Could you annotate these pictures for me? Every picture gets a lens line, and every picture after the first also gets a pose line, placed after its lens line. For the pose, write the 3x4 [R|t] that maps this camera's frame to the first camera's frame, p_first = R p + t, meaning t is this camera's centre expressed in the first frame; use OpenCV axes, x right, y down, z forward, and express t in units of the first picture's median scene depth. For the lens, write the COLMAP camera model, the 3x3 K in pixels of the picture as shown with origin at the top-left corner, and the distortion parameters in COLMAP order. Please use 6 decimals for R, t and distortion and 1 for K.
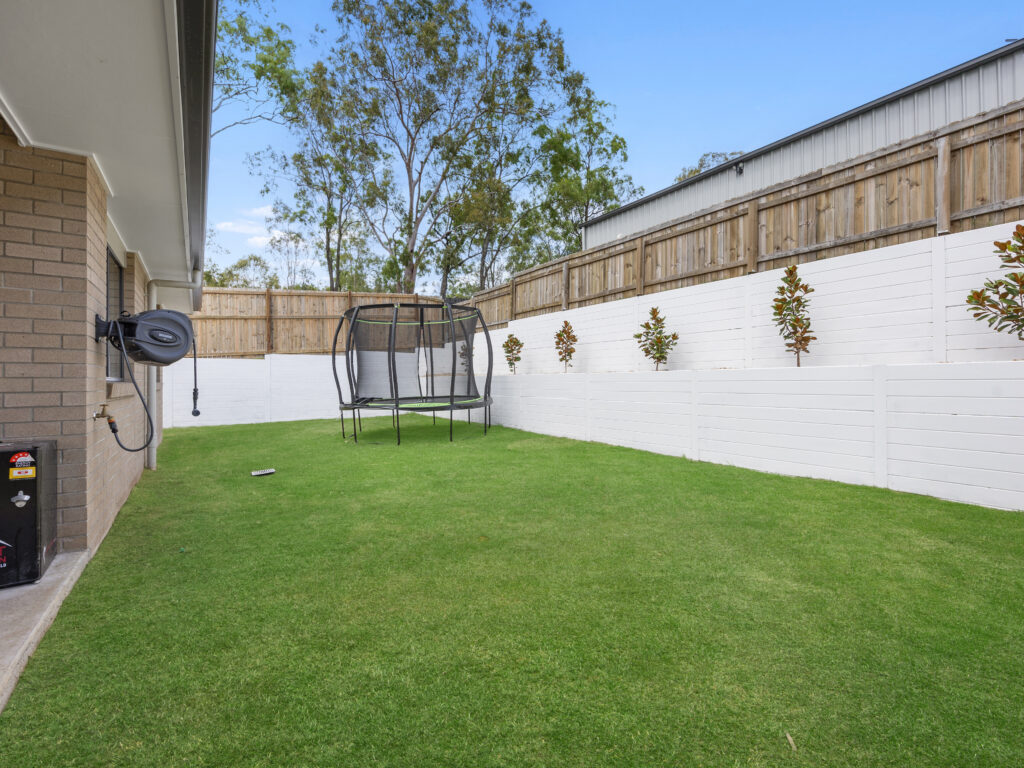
lens RADIAL K [[448.5, 0, 513.9], [0, 448.5, 380.9], [0, 0, 1]] dist [0.000561, -0.000274]
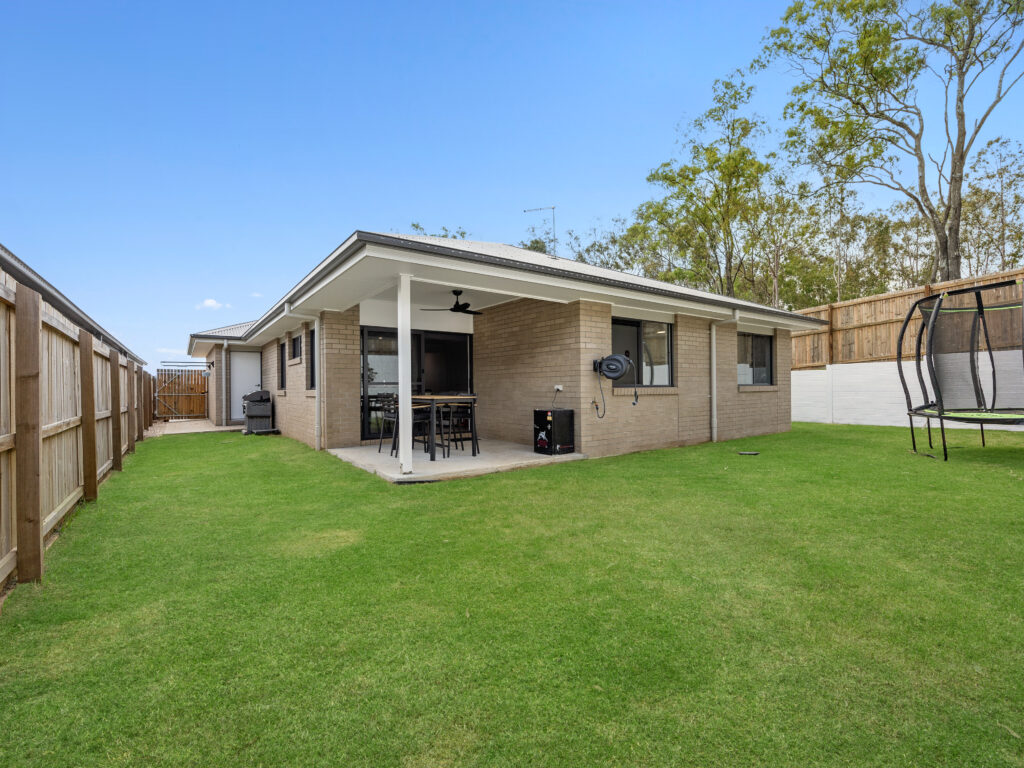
lens RADIAL K [[448.5, 0, 516.5], [0, 448.5, 389.2], [0, 0, 1]] dist [0.000561, -0.000274]
pose [[0.035598, 0.010119, -0.999315, 0.509358], [0.009994, 0.999895, 0.010481, -0.009403], [0.999316, -0.010360, 0.035493, 0.159401]]
